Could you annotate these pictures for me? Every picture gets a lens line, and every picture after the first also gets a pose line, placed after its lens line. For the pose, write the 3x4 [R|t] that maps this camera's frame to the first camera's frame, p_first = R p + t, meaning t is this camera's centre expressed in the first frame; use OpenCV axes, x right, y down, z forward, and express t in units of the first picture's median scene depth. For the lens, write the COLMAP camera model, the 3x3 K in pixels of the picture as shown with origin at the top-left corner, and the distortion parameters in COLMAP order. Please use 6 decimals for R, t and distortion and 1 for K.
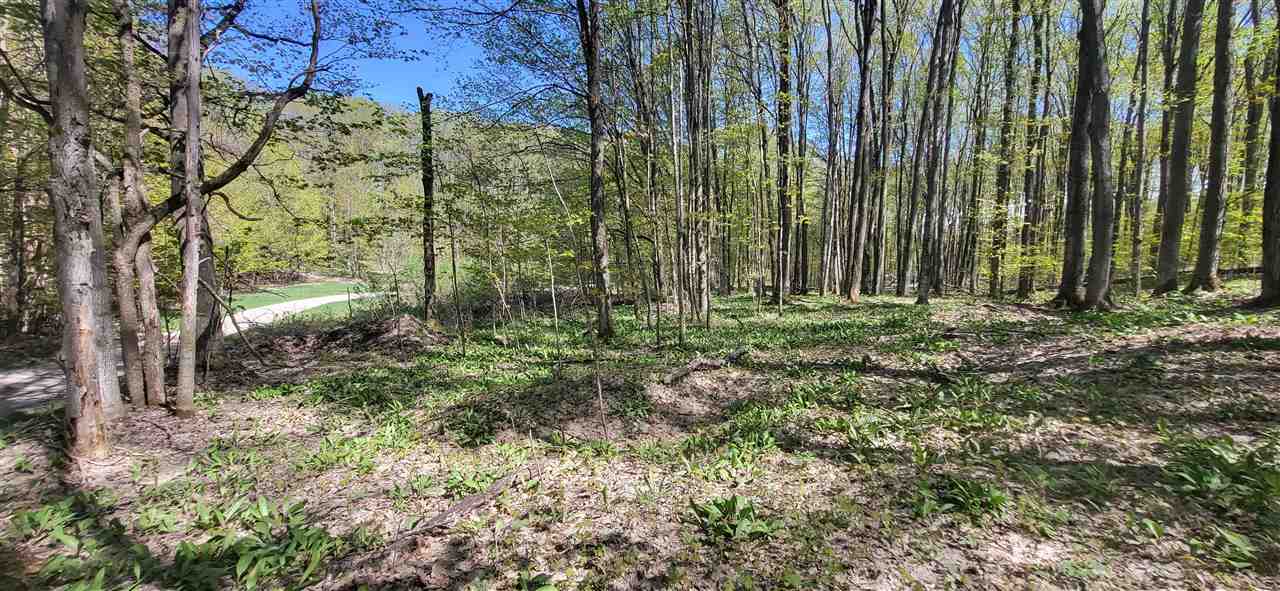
lens RADIAL K [[505.3, 0, 639.7], [0, 505.3, 286.4], [0, 0, 1]] dist [0.000241, -0.000865]
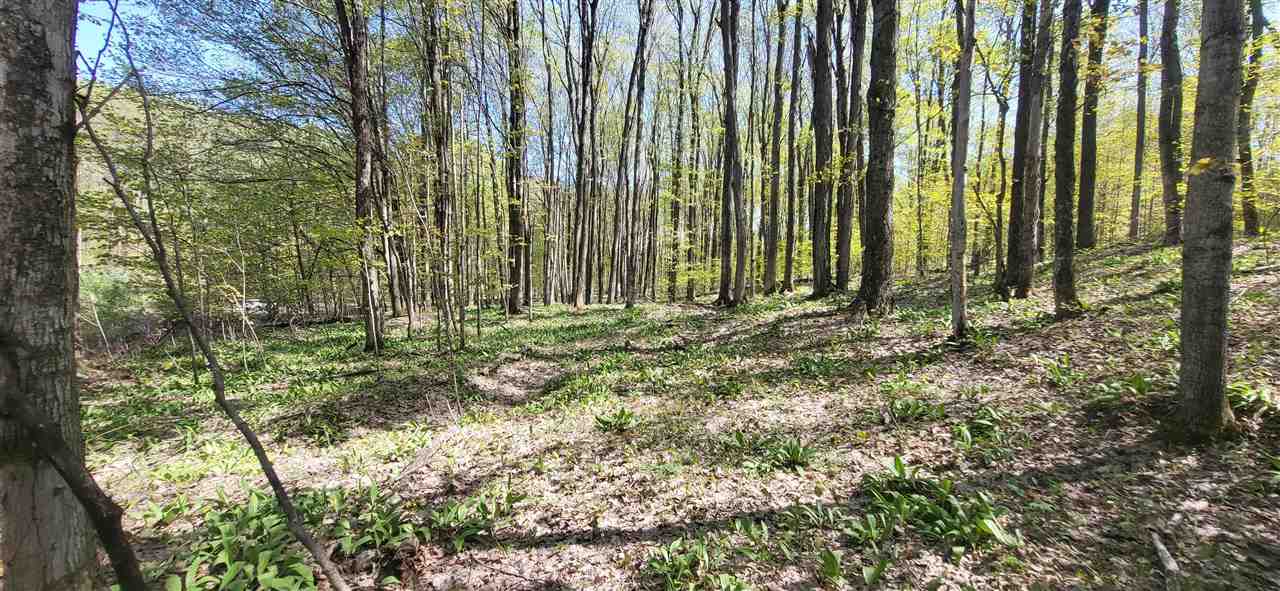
lens RADIAL K [[505.3, 0, 639.7], [0, 505.3, 286.4], [0, 0, 1]] dist [0.000241, -0.000865]
pose [[0.841577, -0.011539, 0.540014, -0.140707], [0.027095, 0.999415, -0.020871, 0.010373], [-0.539457, 0.032196, 0.841397, -0.095440]]
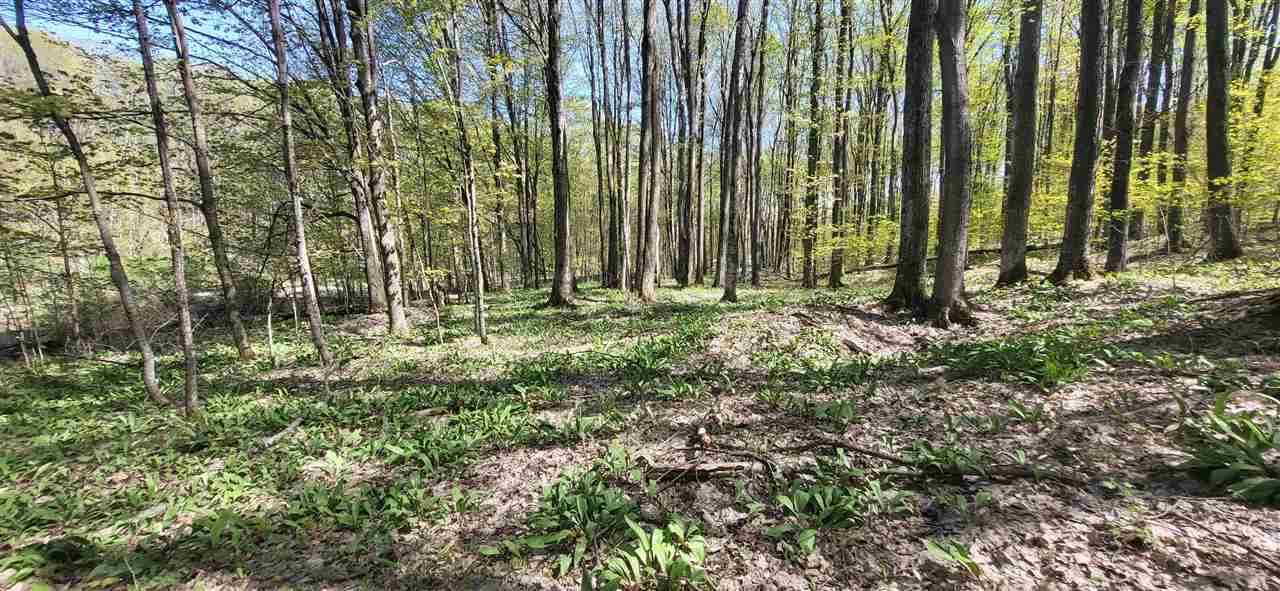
lens RADIAL K [[505.3, 0, 639.7], [0, 505.3, 286.4], [0, 0, 1]] dist [0.000241, -0.000865]
pose [[0.957519, -0.039235, 0.285687, 0.341283], [0.032561, 0.999075, 0.028074, -0.017827], [-0.286525, -0.017579, 0.957912, 0.486297]]
